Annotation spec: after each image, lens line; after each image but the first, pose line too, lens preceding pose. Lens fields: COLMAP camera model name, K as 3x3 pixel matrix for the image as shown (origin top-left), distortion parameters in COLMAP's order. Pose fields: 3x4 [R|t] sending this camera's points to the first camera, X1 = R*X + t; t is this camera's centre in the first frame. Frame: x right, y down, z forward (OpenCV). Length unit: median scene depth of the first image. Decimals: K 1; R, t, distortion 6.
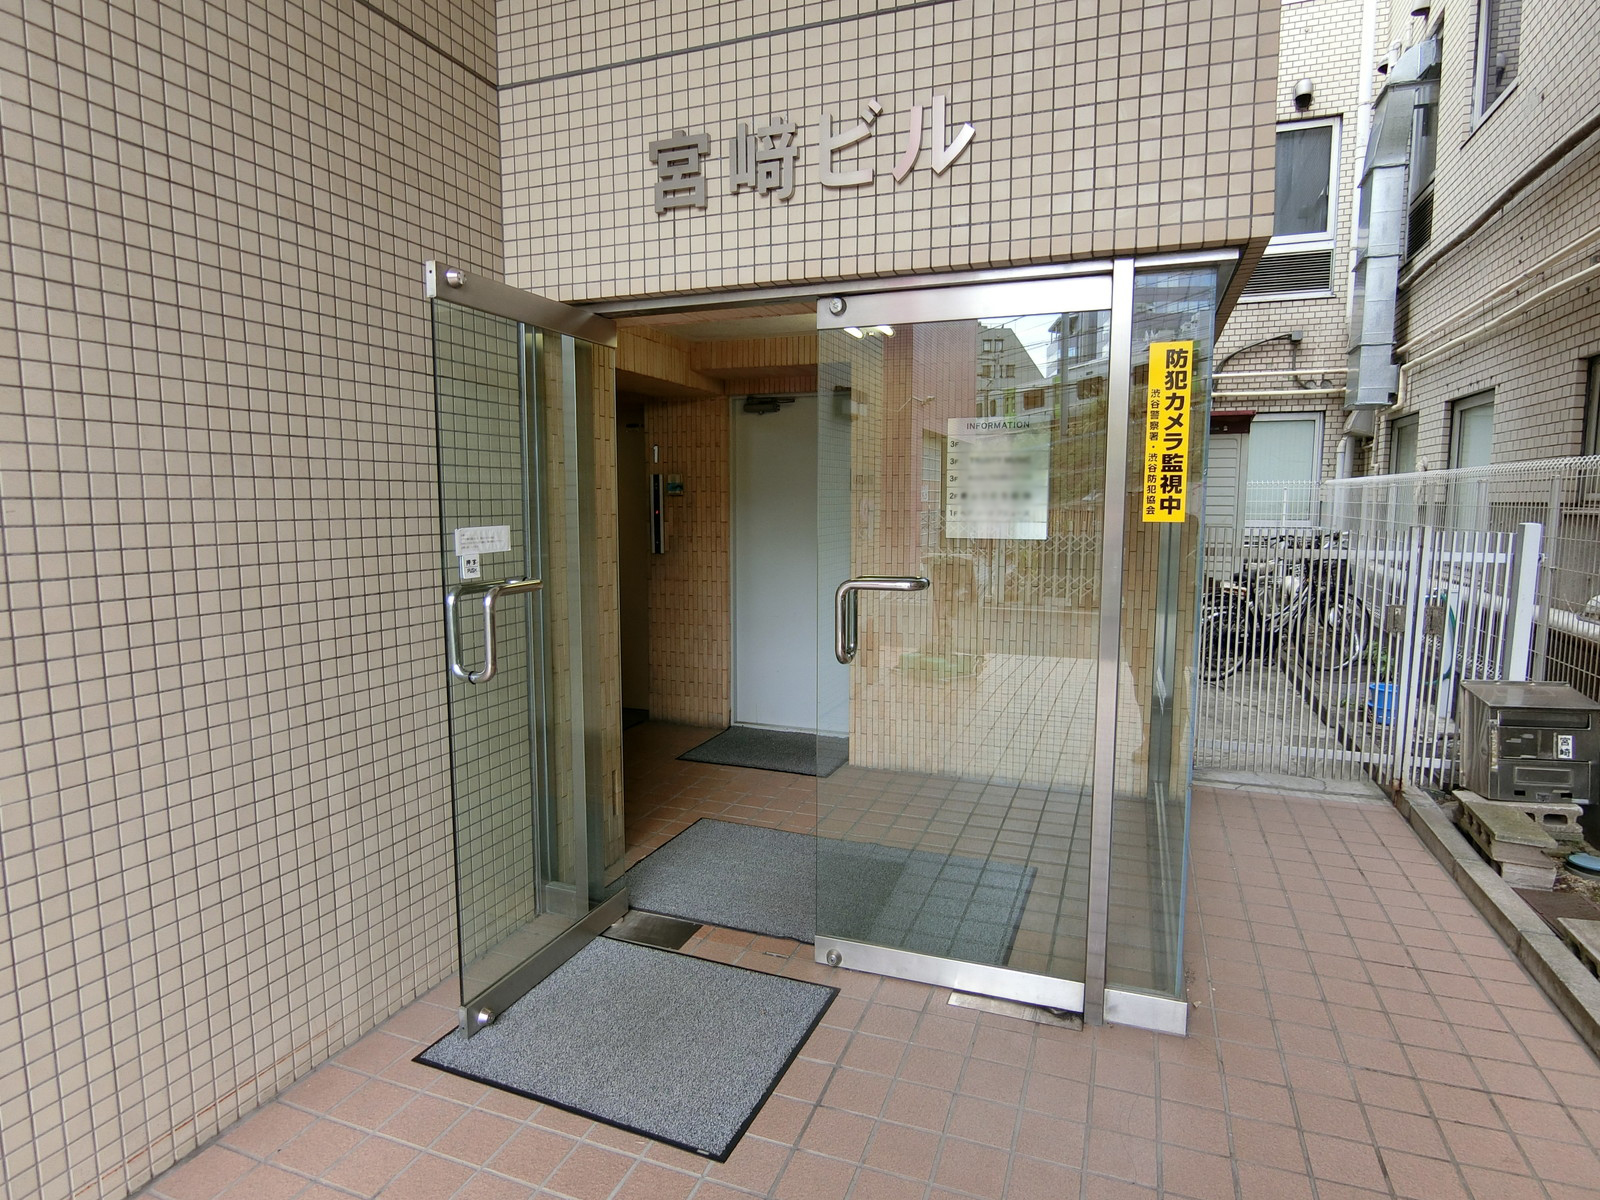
lens RADIAL K [[891.3, 0, 806.0], [0, 891.3, 598.7], [0, 0, 1]] dist [-0.011088, -0.007378]
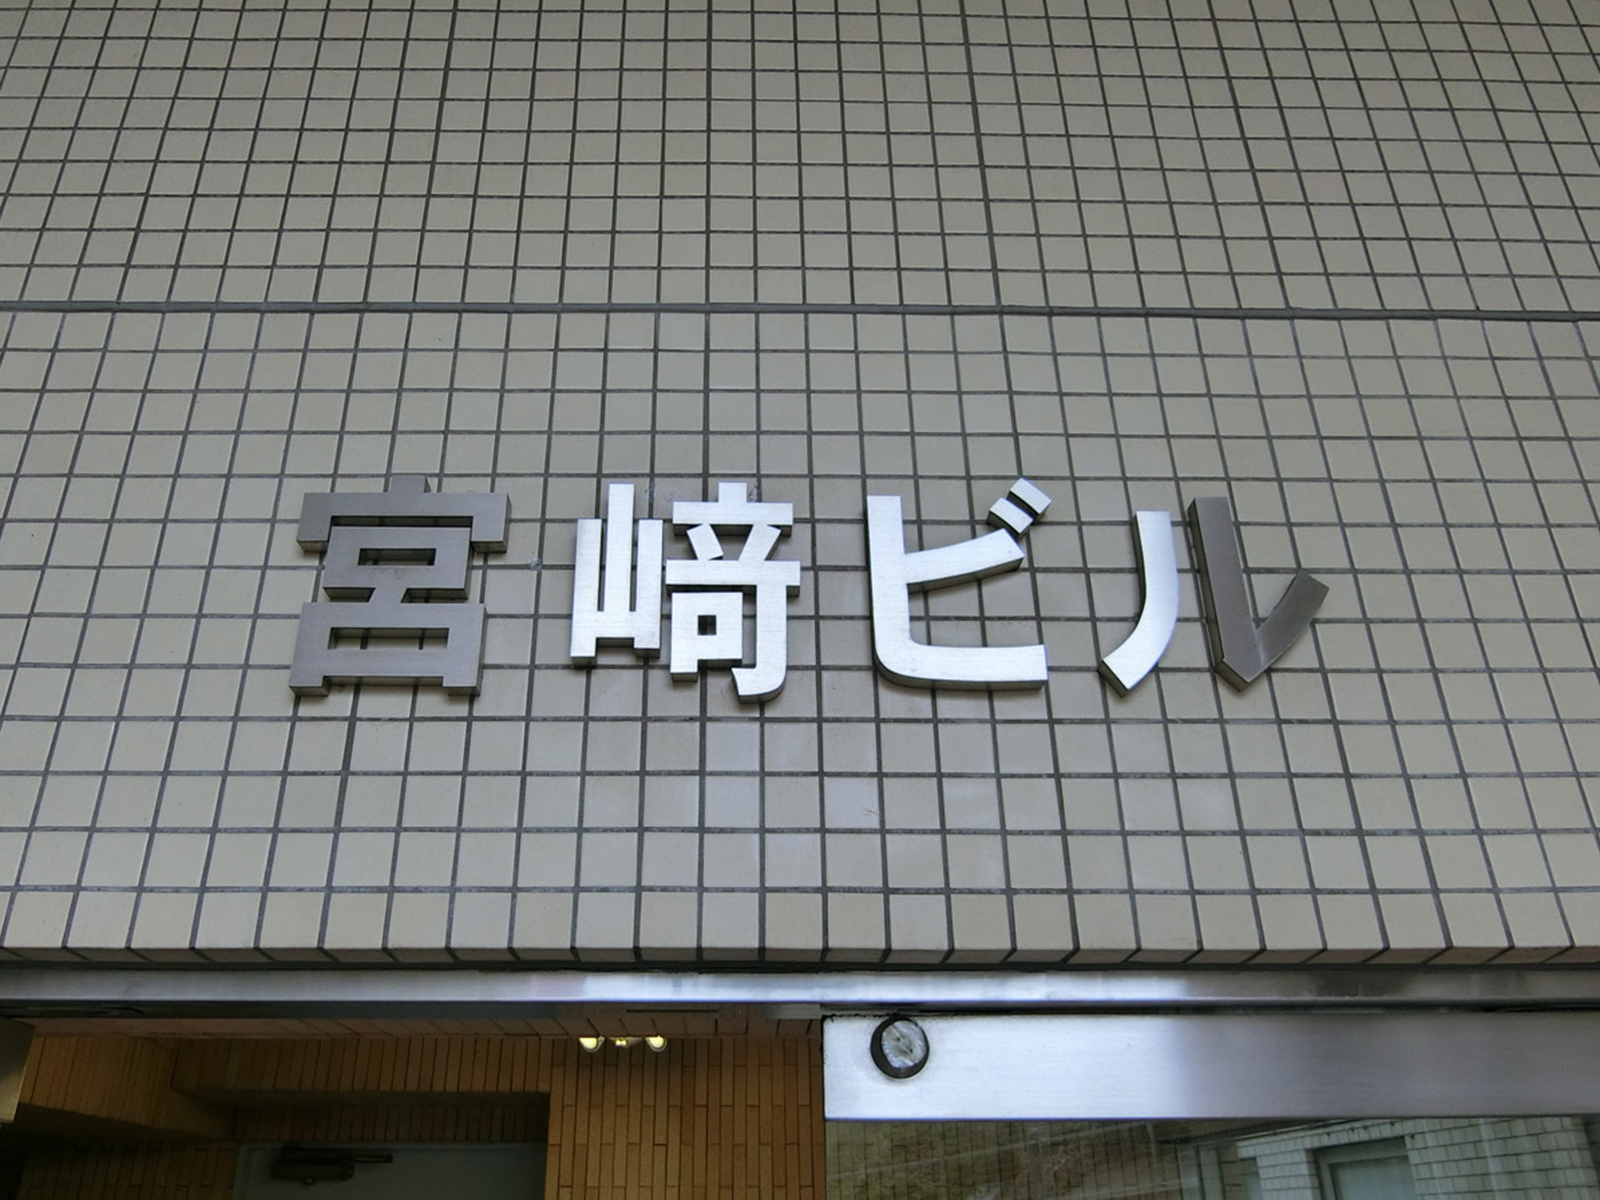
lens RADIAL K [[1183.6, 0, 745.0], [0, 1183.6, 692.7], [0, 0, 1]] dist [-0.008104, 0.001793]
pose [[0.934630, 0.145871, 0.324327, -0.088159], [0.039577, 0.863671, -0.502500, -0.130343], [-0.353412, 0.482487, 0.801440, 0.359045]]
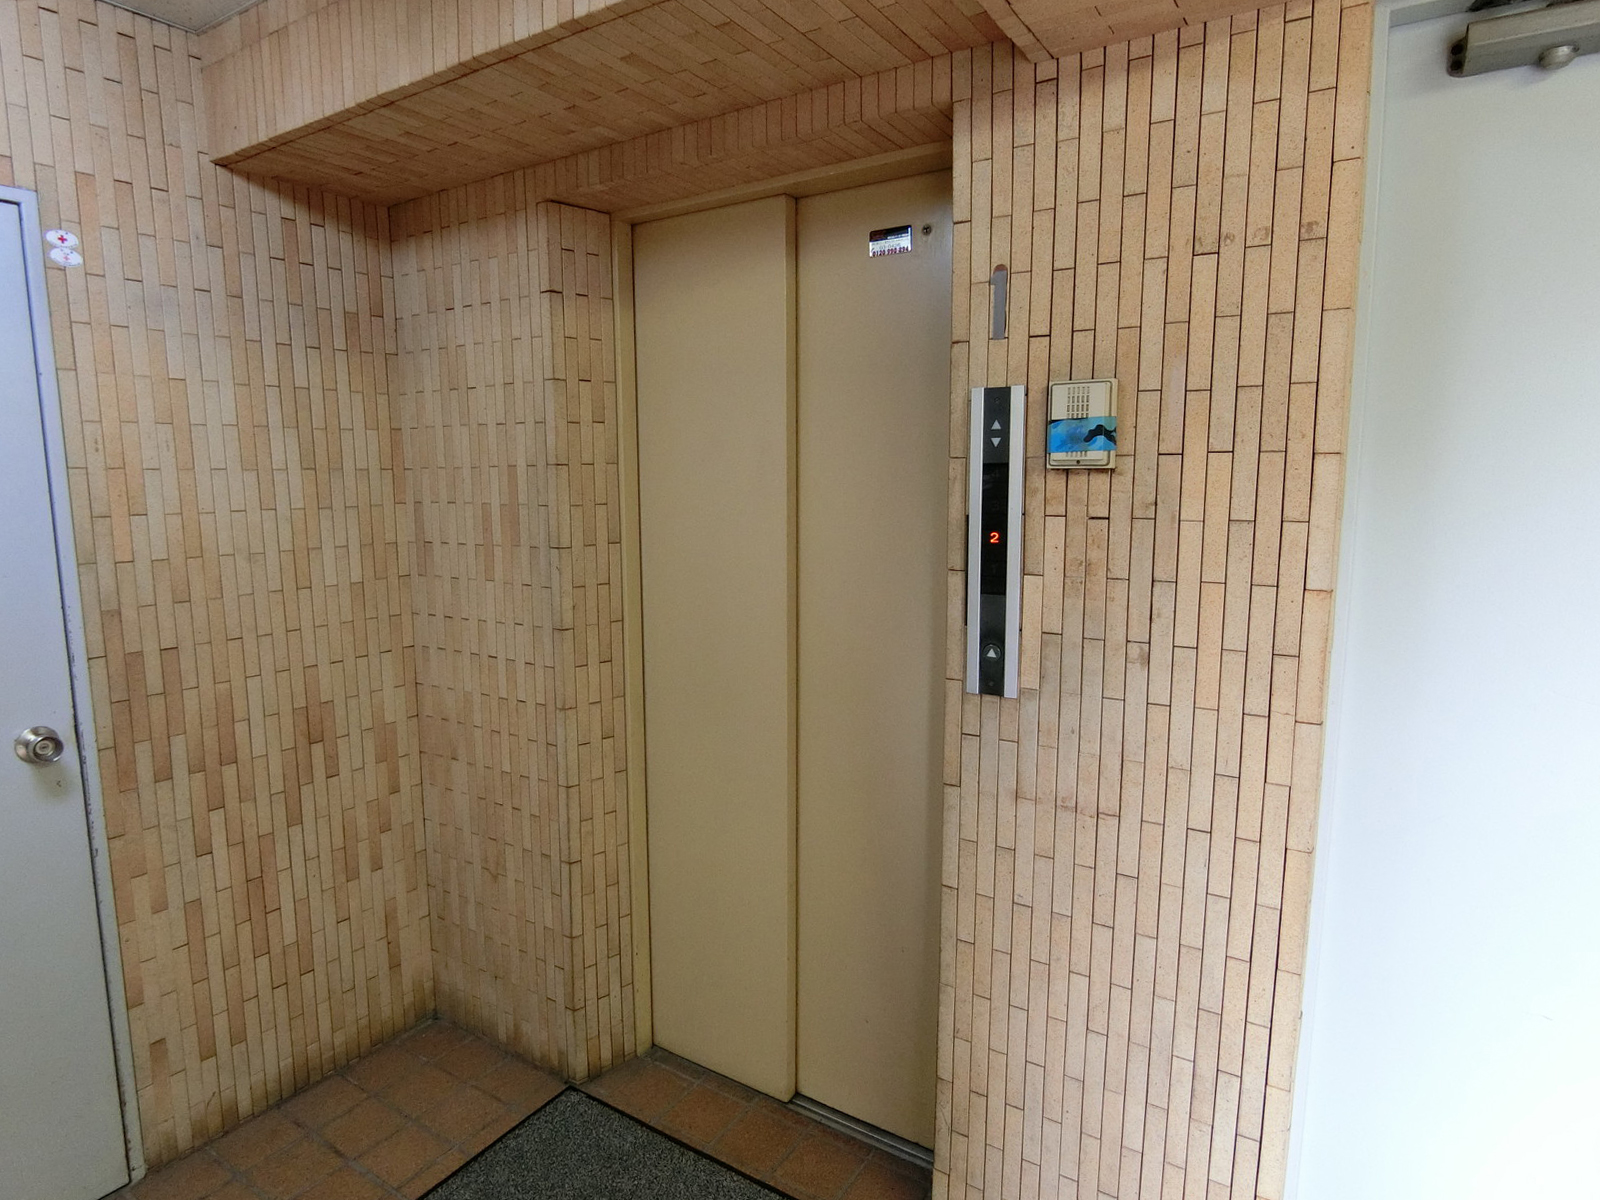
lens RADIAL K [[891.3, 0, 797.4], [0, 891.3, 594.8], [0, 0, 1]] dist [-0.011088, -0.007378]
pose [[0.976317, 0.024570, -0.214946, -0.204429], [-0.018925, 0.999421, 0.028283, -0.105964], [0.215517, -0.023546, 0.976216, 0.905236]]
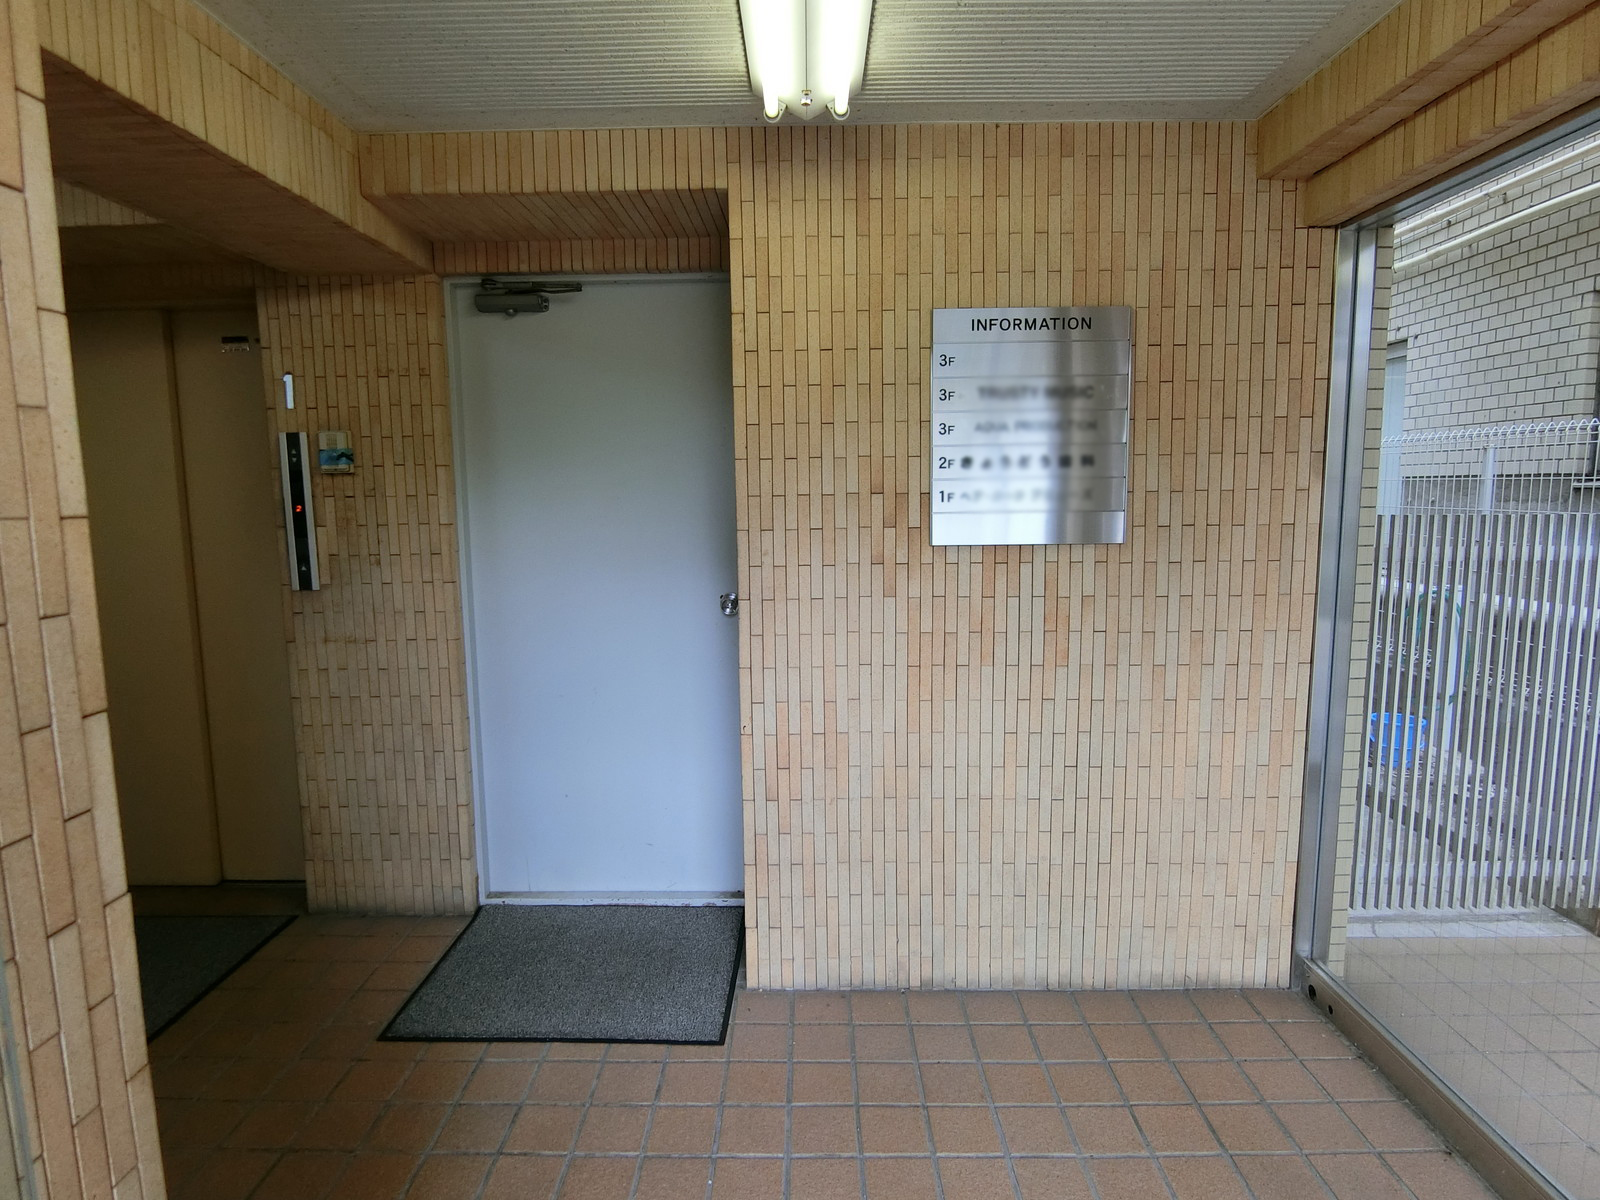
lens RADIAL K [[891.3, 0, 802.0], [0, 891.3, 604.2], [0, 0, 1]] dist [-0.011088, -0.007378]
pose [[0.941895, -0.055941, 0.331215, -0.084688], [0.050909, 0.998418, 0.023854, -0.049743], [-0.332026, -0.005606, 0.943254, 0.533684]]
